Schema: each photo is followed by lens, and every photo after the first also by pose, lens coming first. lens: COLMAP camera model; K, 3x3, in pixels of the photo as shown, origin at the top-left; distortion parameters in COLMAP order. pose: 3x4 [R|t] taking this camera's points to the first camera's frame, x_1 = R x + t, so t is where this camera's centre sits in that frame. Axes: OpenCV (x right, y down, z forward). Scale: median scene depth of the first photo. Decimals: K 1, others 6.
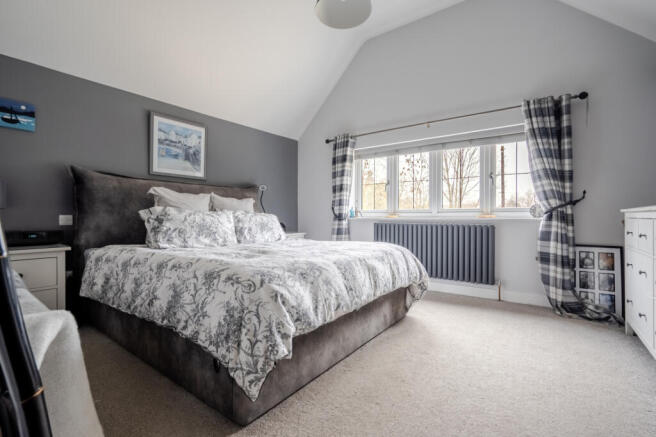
lens RADIAL K [[299.2, 0, 330.3], [0, 299.2, 212.7], [0, 0, 1]] dist [-0.000482, 0.000251]
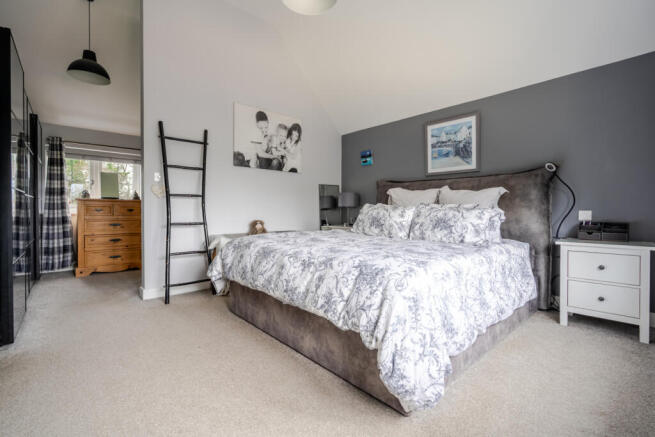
lens RADIAL K [[298.7, 0, 329.7], [0, 298.7, 212.7], [0, 0, 1]] dist [-0.000482, 0.000251]
pose [[-0.202869, 0.005594, -0.979190, 0.622308], [0.006069, 0.999972, 0.004456, 0.011196], [0.979187, -0.005038, -0.202897, 0.814799]]
